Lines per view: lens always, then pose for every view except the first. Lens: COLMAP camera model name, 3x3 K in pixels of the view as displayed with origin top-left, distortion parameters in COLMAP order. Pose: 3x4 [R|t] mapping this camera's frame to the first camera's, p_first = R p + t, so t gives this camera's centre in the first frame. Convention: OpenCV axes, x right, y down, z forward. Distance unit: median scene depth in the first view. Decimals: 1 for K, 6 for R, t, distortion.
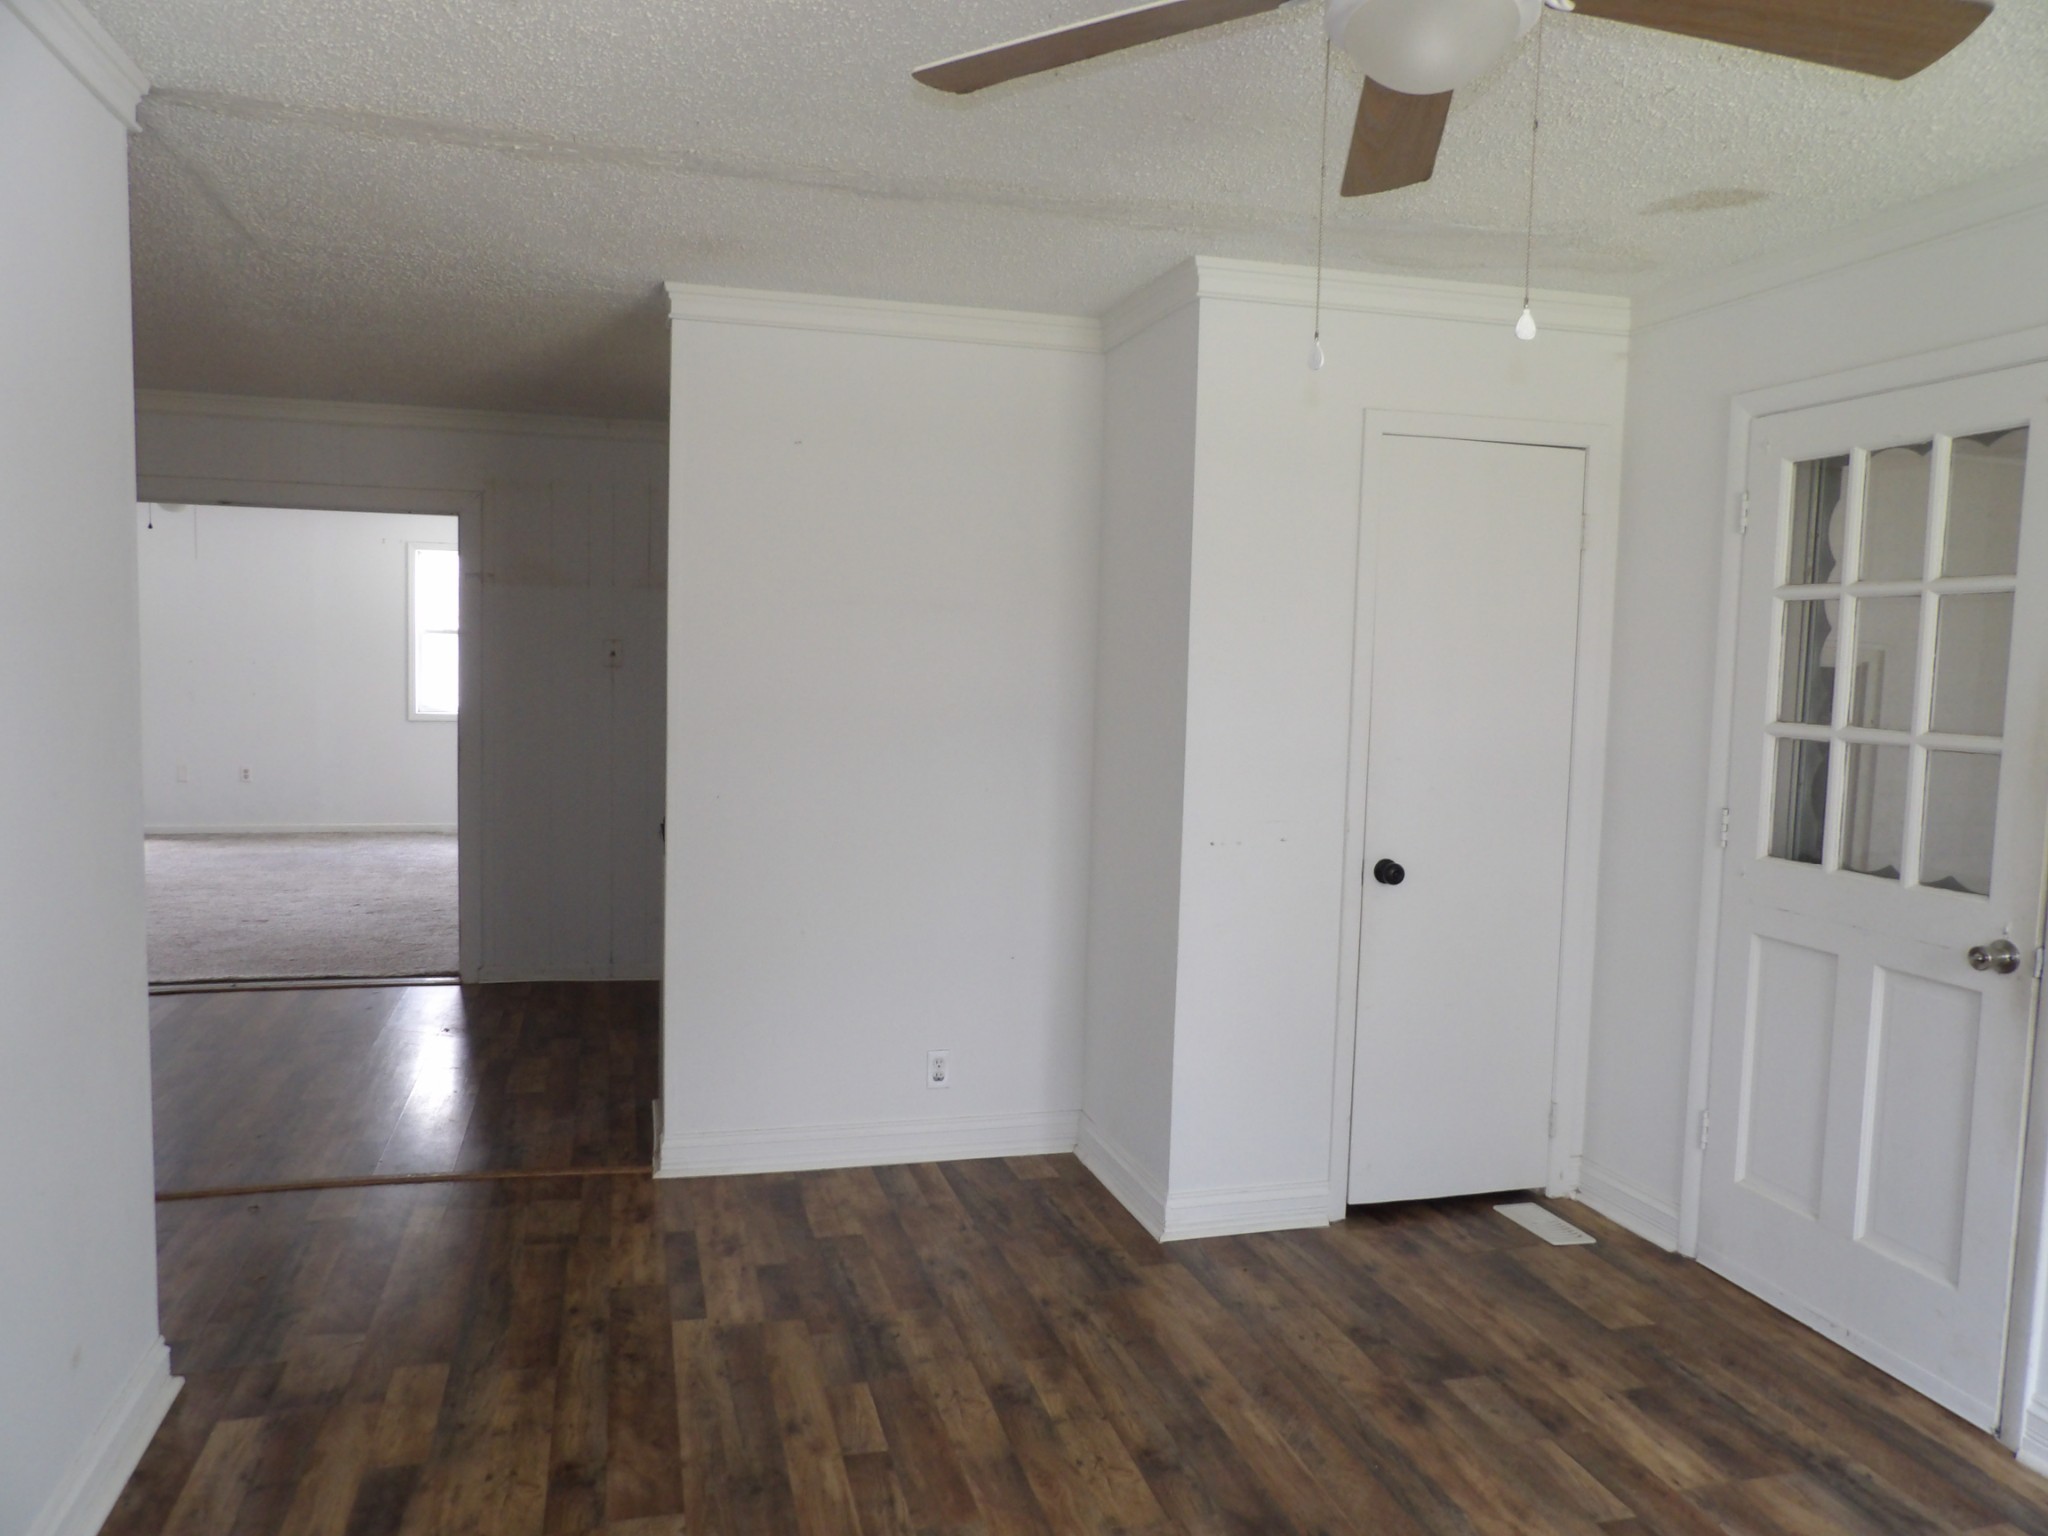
lens RADIAL K [[1467.1, 0, 1021.7], [0, 1467.1, 766.9], [0, 0, 1]] dist [-0.031561, 0.043167]
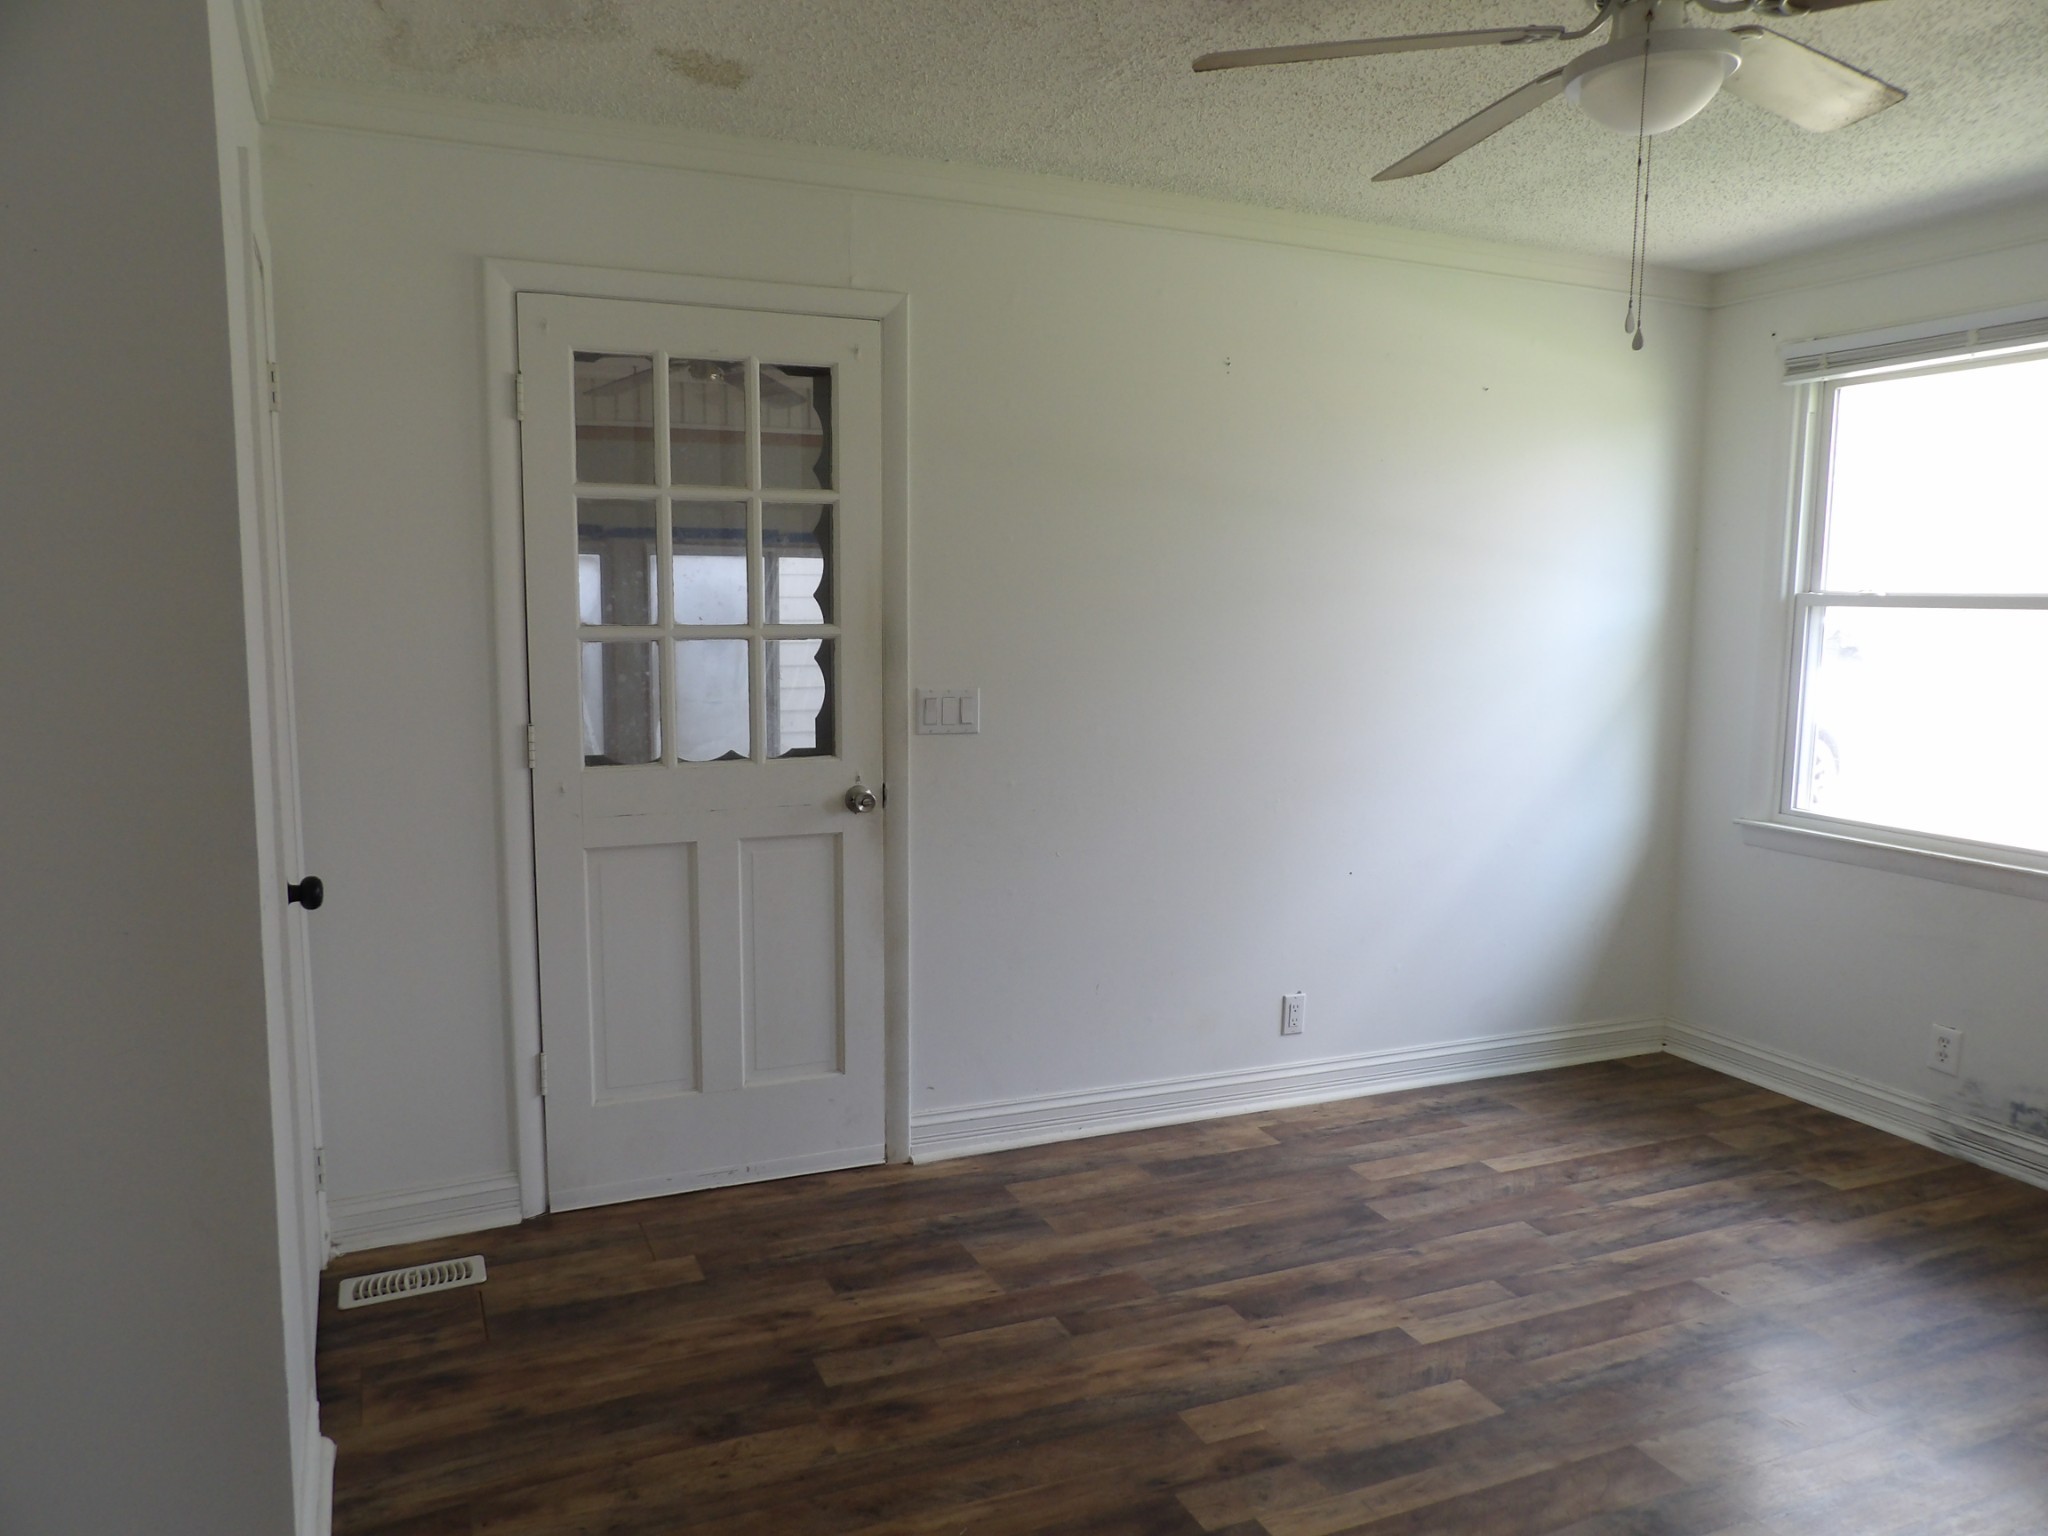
lens RADIAL K [[1467.1, 0, 1023.1], [0, 1467.1, 768.9], [0, 0, 1]] dist [-0.031561, 0.043167]
pose [[-0.146281, -0.150094, 0.977790, -0.531914], [0.067401, 0.984613, 0.161225, -0.082486], [-0.986944, 0.089489, -0.133914, 0.951276]]
